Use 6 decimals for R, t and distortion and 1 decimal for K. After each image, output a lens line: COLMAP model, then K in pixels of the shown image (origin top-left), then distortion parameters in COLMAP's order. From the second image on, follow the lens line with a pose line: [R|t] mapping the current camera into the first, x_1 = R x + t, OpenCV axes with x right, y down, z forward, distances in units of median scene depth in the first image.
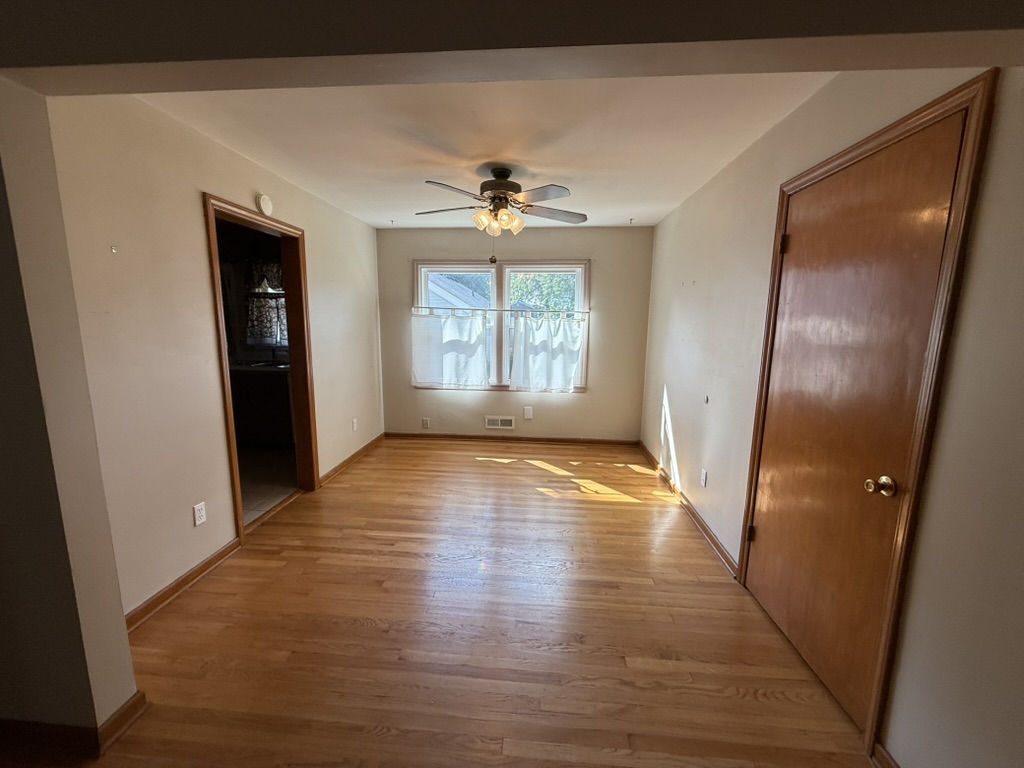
lens RADIAL K [[411.0, 0, 508.1], [0, 411.0, 383.5], [0, 0, 1]] dist [-0.001934, -0.000059]
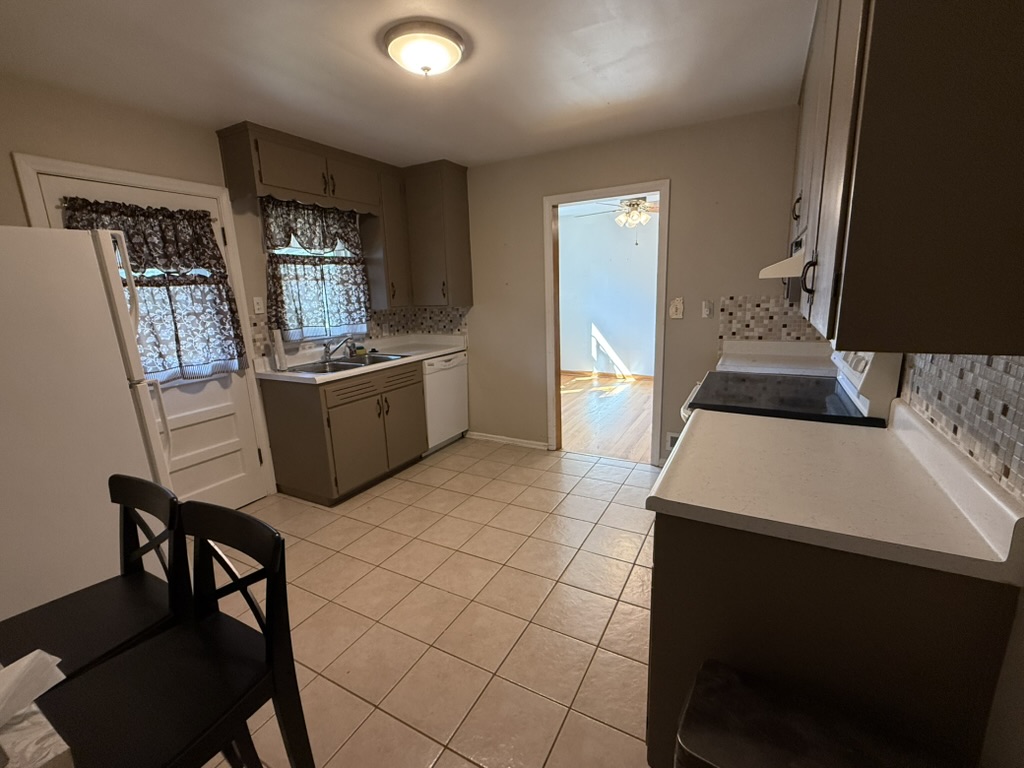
lens RADIAL K [[448.0, 0, 512.6], [0, 448.0, 381.5], [0, 0, 1]] dist [-0.000595, 0.000657]
pose [[0.404819, -0.217077, 0.888256, -1.092687], [0.178610, 0.971472, 0.156013, -0.082611], [-0.896783, 0.095495, 0.432043, 0.432164]]
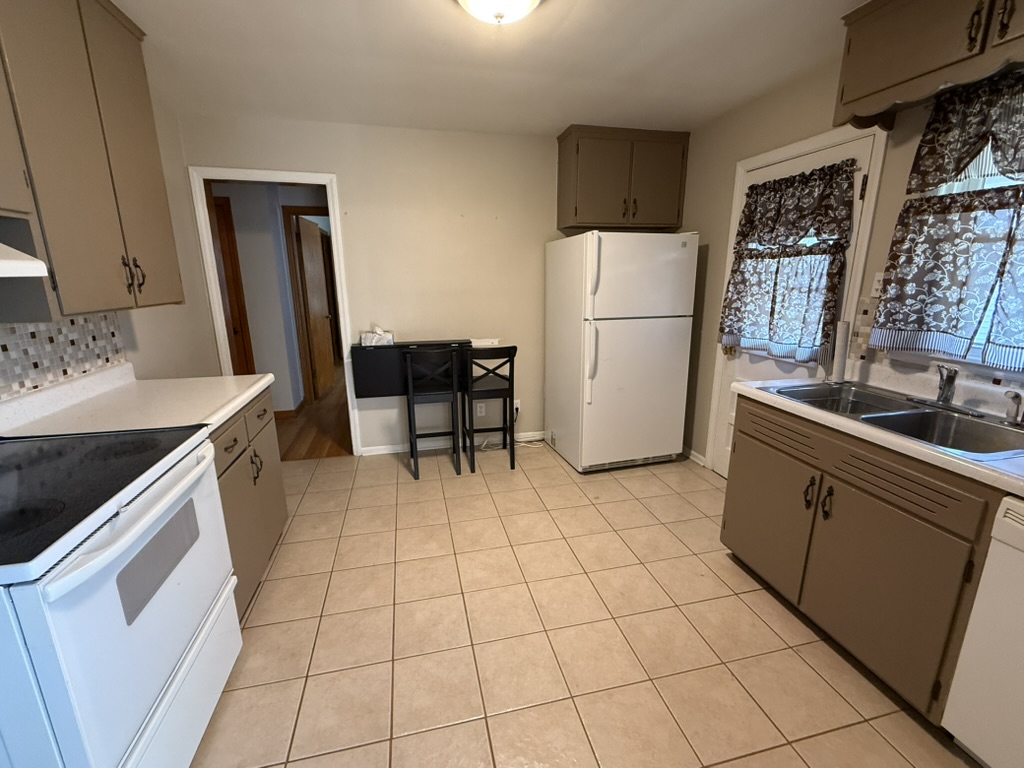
lens RADIAL K [[448.0, 0, 511.1], [0, 448.0, 384.1], [0, 0, 1]] dist [-0.000595, 0.000657]
pose [[0.309230, 0.215847, -0.926168, -0.348402], [-0.134783, 0.974018, 0.181997, -0.091536], [0.941388, 0.068553, 0.330288, 0.557708]]
